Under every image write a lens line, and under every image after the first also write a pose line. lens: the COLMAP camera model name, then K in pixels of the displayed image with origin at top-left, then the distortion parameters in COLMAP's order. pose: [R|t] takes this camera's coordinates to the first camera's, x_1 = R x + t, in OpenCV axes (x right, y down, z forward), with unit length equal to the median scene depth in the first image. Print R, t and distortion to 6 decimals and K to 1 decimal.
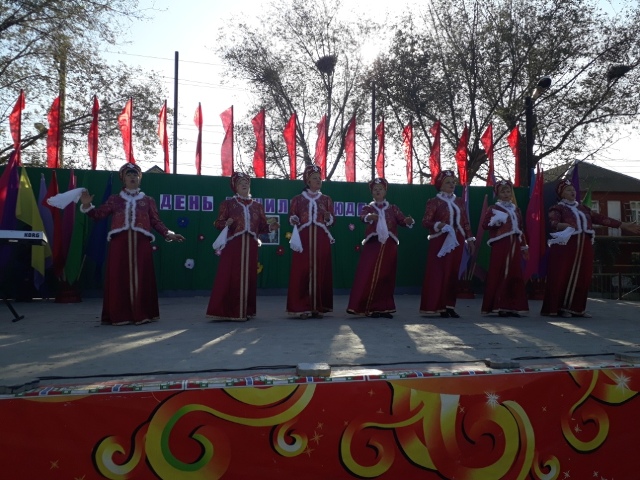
lens RADIAL K [[512.7, 0, 320.6], [0, 512.7, 238.4], [0, 0, 1]] dist [0.058719, -0.080534]
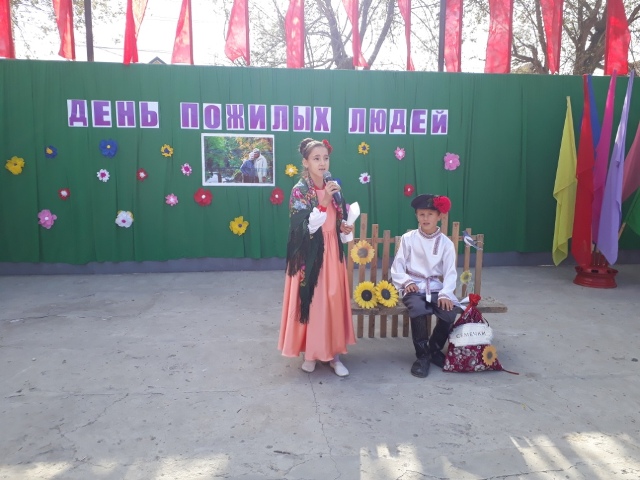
lens RADIAL K [[512.7, 0, 310.8], [0, 512.7, 242.5], [0, 0, 1]] dist [0.058719, -0.080534]
pose [[0.994416, 0.018090, -0.103972, 0.020456], [0.003415, 0.979166, 0.203033, -0.037160], [0.105479, -0.202255, 0.973636, 0.355013]]
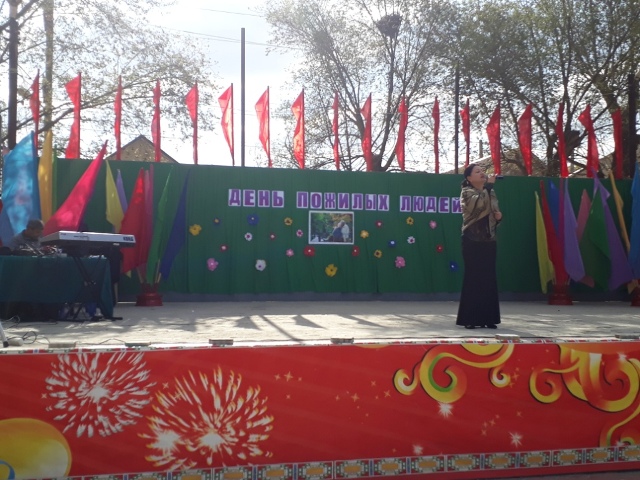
lens RADIAL K [[767.6, 0, 308.5], [0, 767.6, 255.5], [0, 0, 1]] dist [0.077707, 0.000000]
pose [[0.999966, 0.004128, 0.007203, -0.146876], [-0.004418, 0.999160, 0.040745, -0.019416], [-0.007028, -0.040775, 0.999144, -0.305841]]
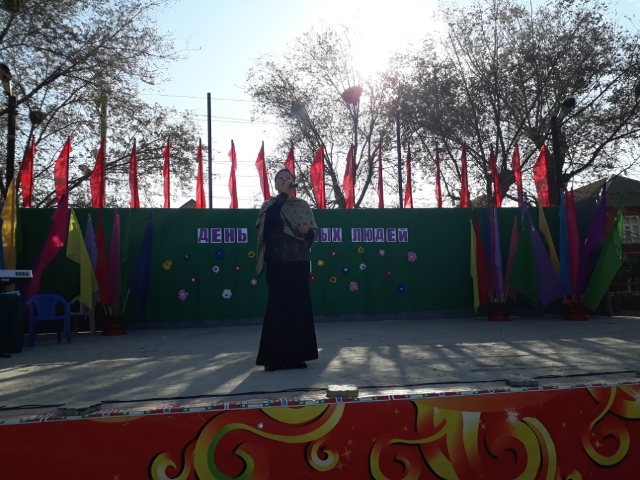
lens RADIAL K [[512.7, 0, 318.8], [0, 512.7, 241.8], [0, 0, 1]] dist [0.058719, -0.080534]
pose [[0.997048, -0.037049, -0.067250, 0.004894], [0.034180, 0.998477, -0.043314, -0.003197], [0.068752, 0.040888, 0.996796, -0.023769]]
